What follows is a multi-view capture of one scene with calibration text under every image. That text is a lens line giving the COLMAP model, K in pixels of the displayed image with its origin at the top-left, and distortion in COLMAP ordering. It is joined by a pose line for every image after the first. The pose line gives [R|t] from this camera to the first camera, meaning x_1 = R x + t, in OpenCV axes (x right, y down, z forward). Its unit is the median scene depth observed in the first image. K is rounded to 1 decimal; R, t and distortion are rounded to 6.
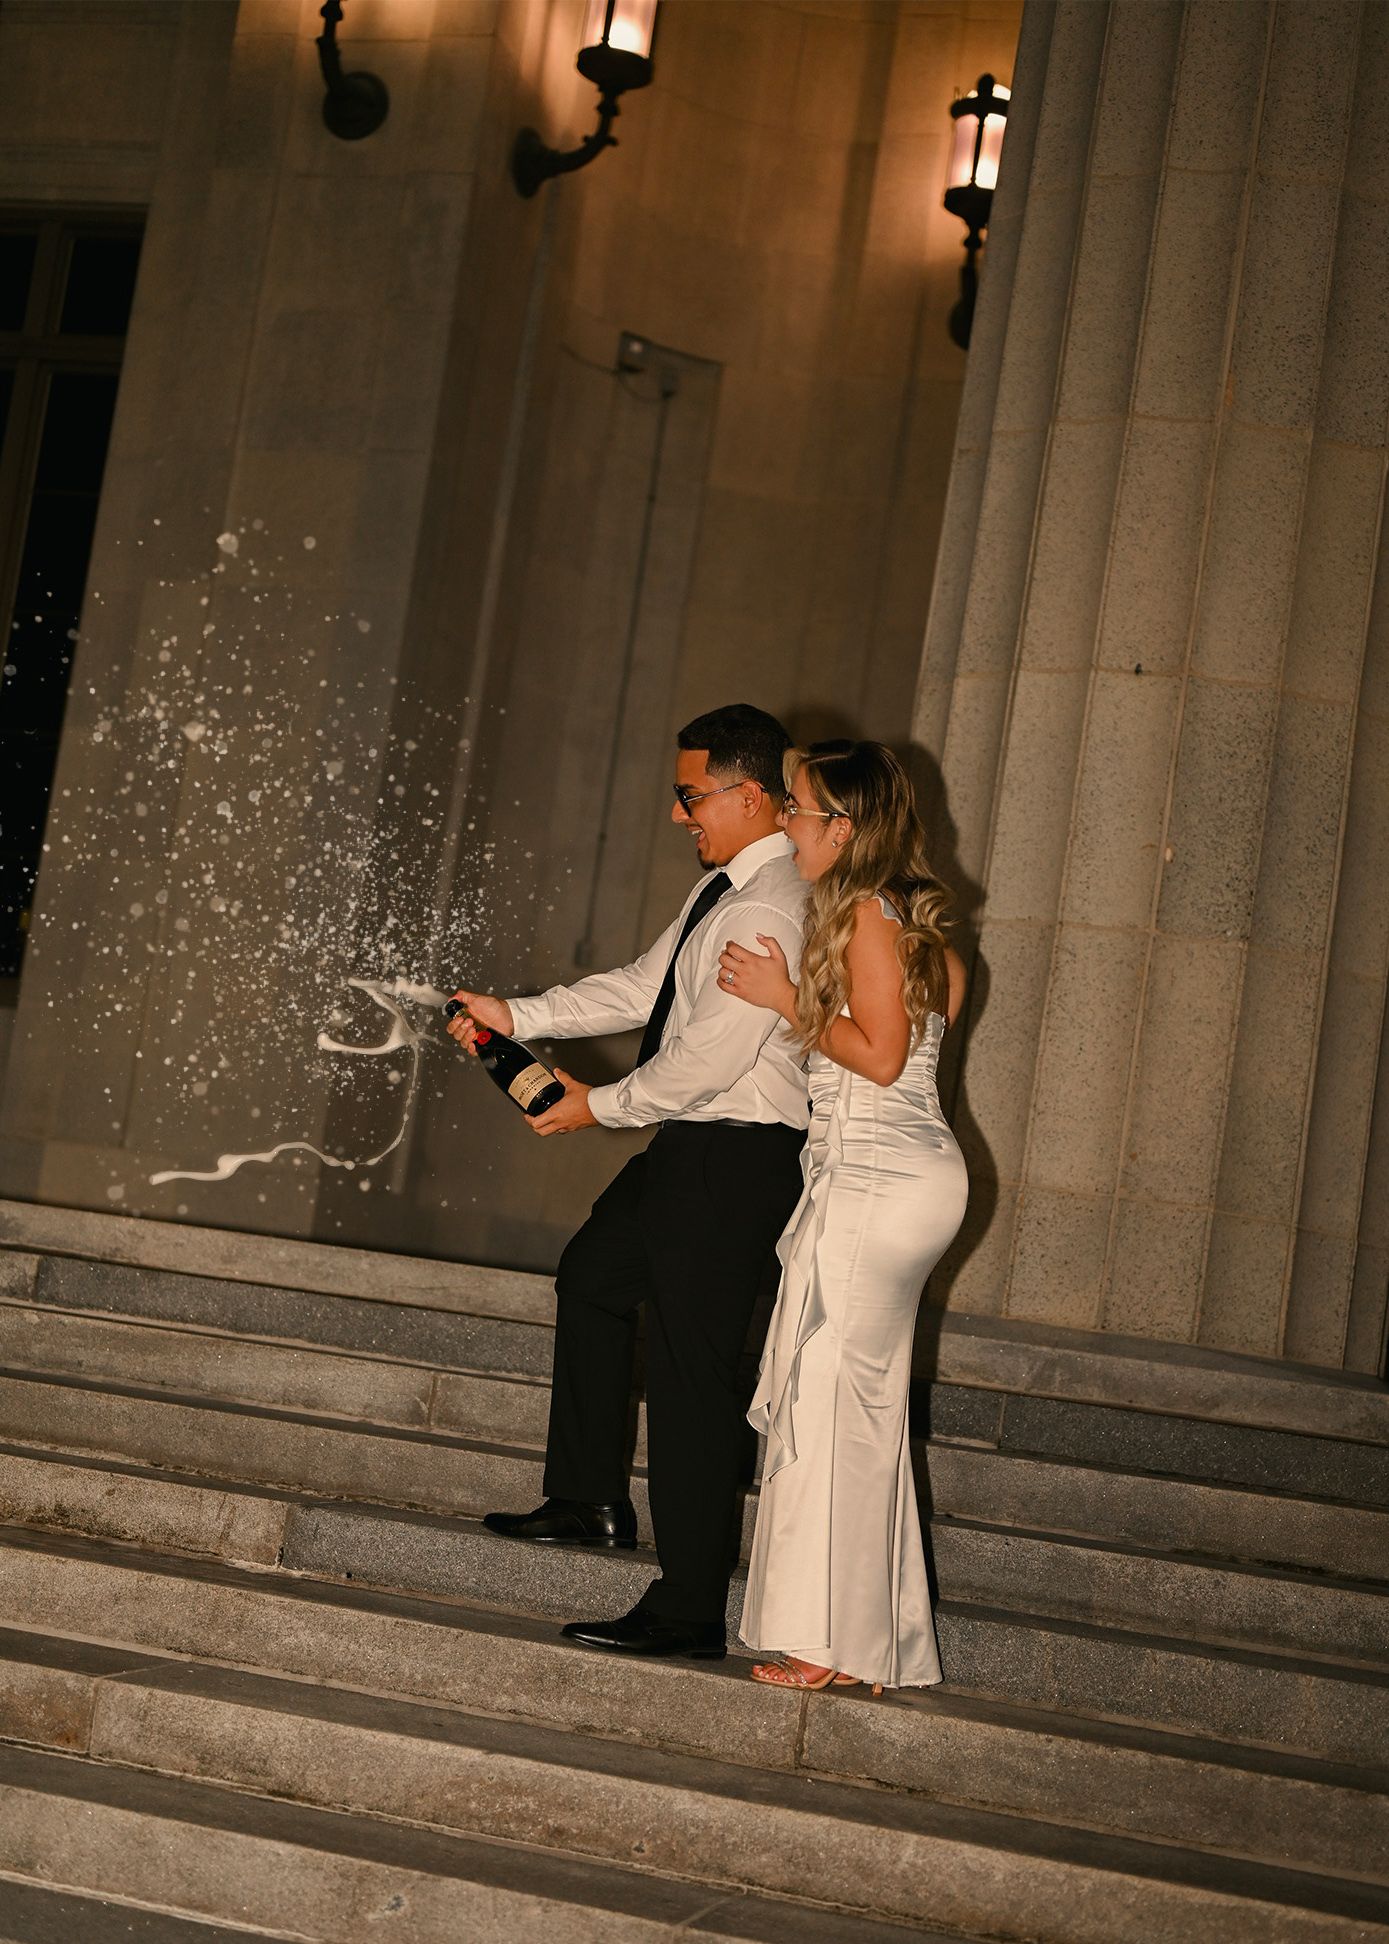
lens RADIAL K [[2847.9, 0, 763.6], [0, 2847.9, 1048.6], [0, 0, 1]] dist [0.004670, 0.015777]
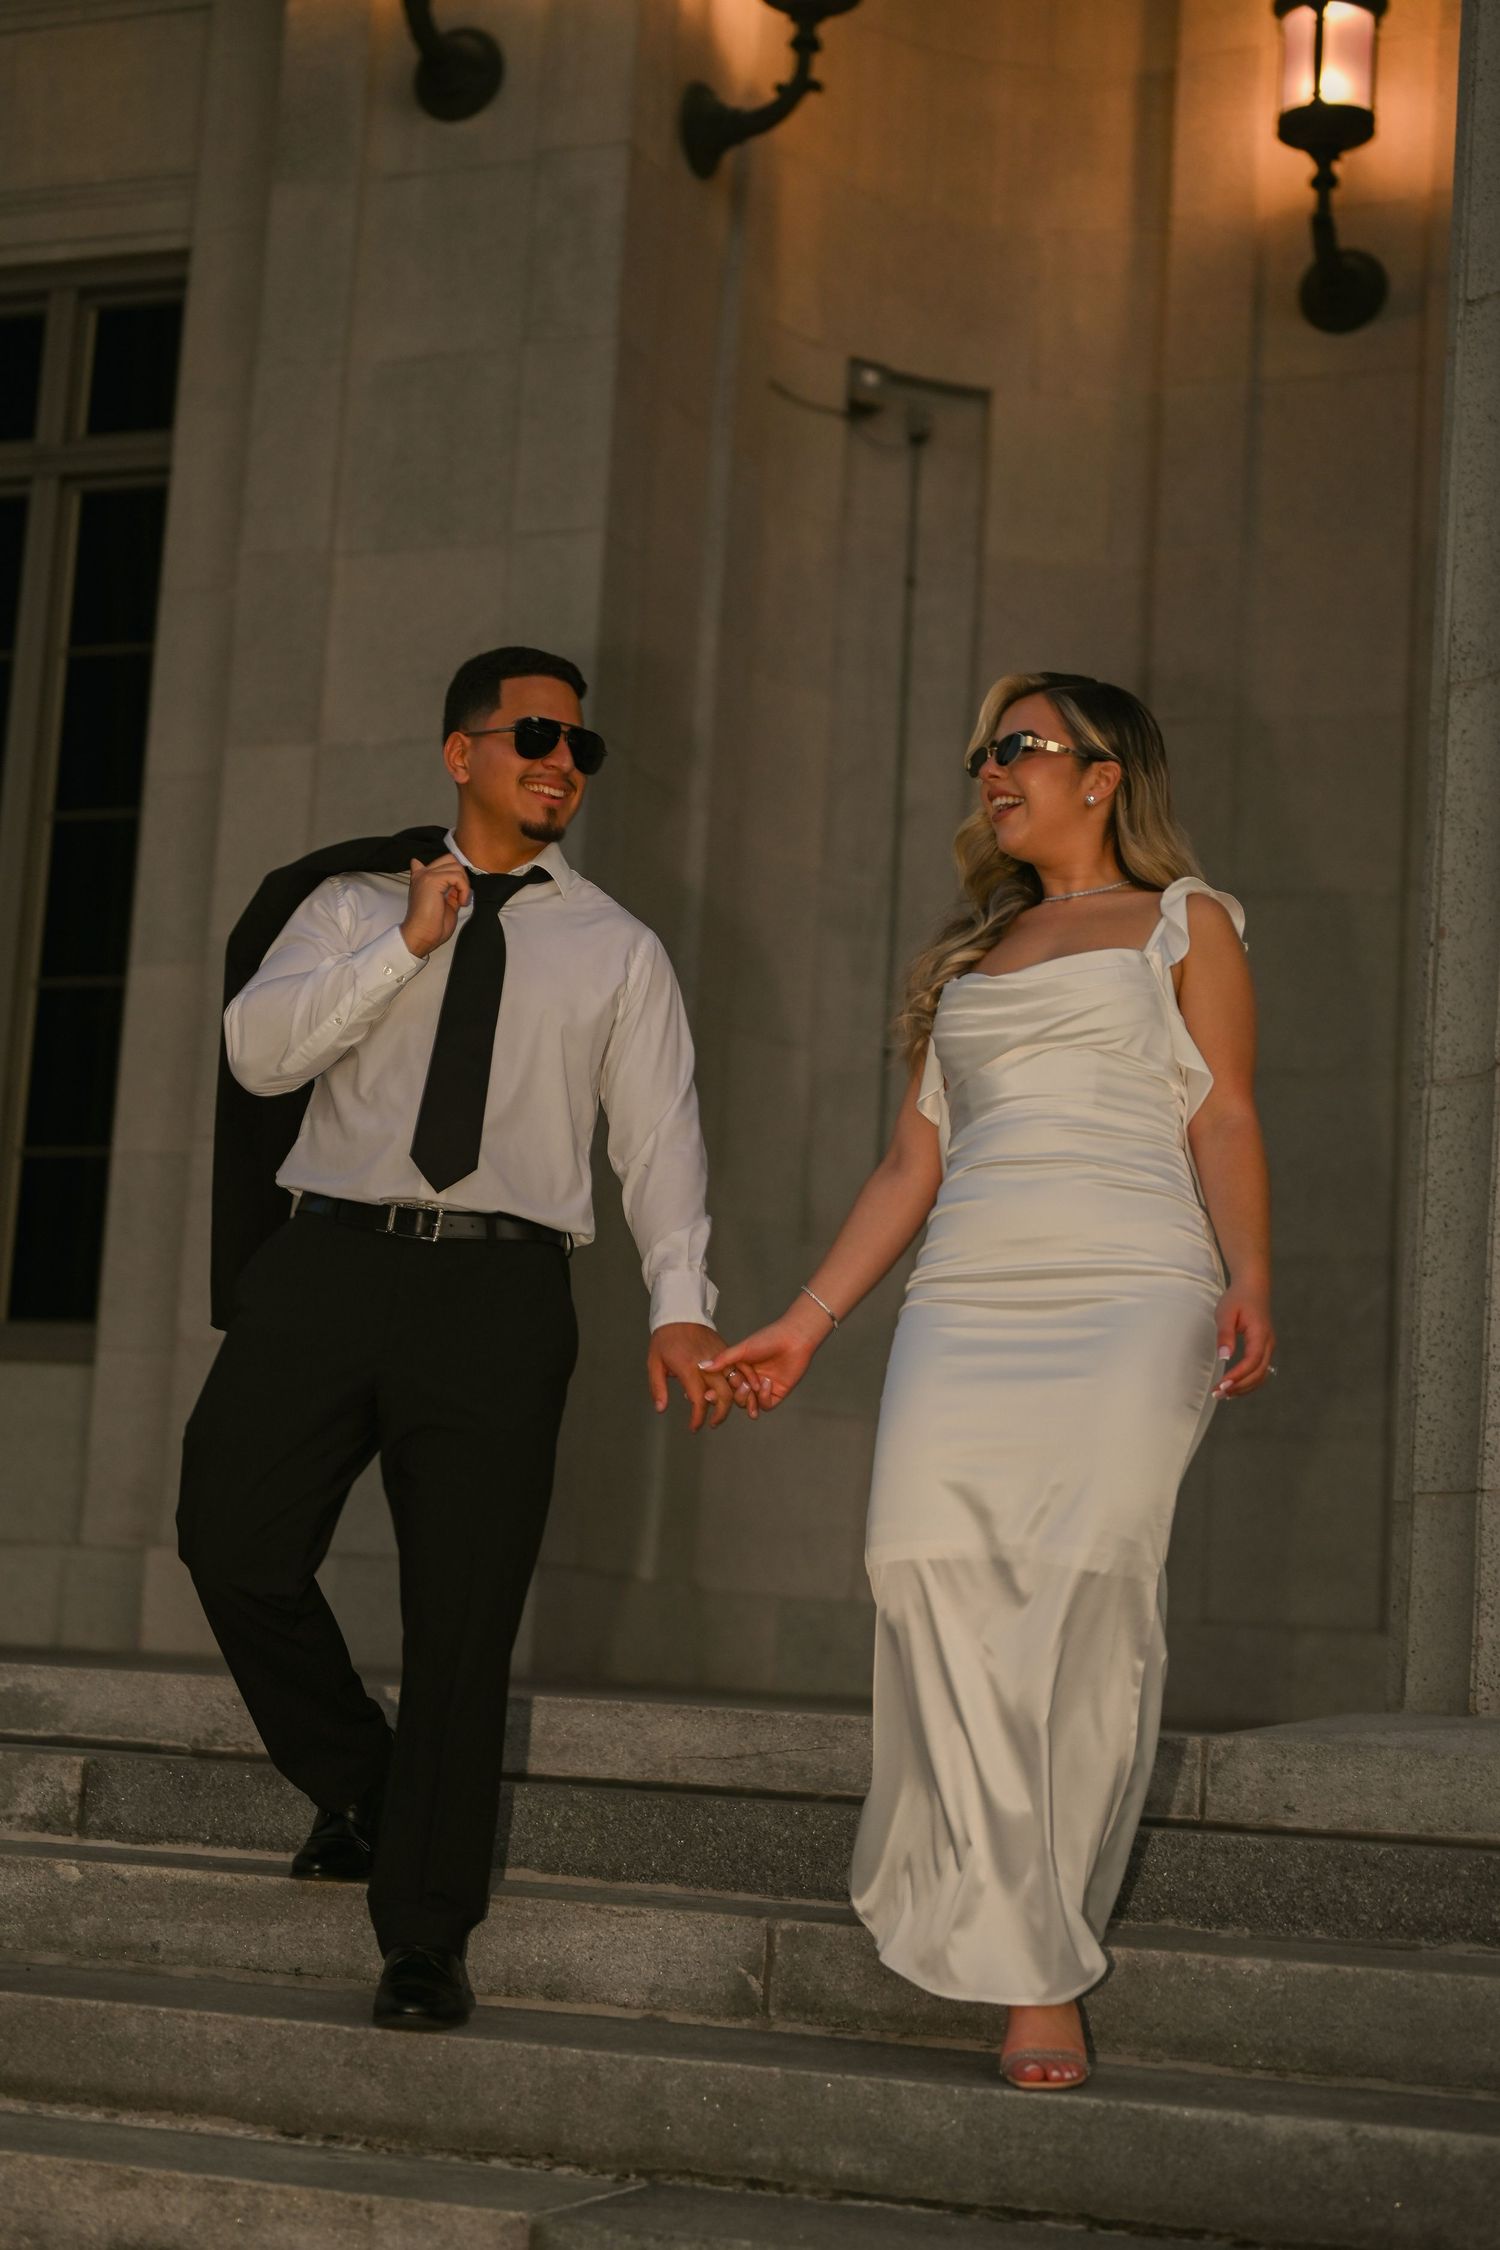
lens RADIAL K [[3579.0, 0, 807.3], [0, 3579.0, 1124.1], [0, 0, 1]] dist [0.006749, -0.008804]
pose [[0.993102, -0.095154, -0.068521, -0.019766], [0.090533, 0.993593, -0.067652, 0.002636], [0.074519, 0.060982, 0.995353, 0.127776]]
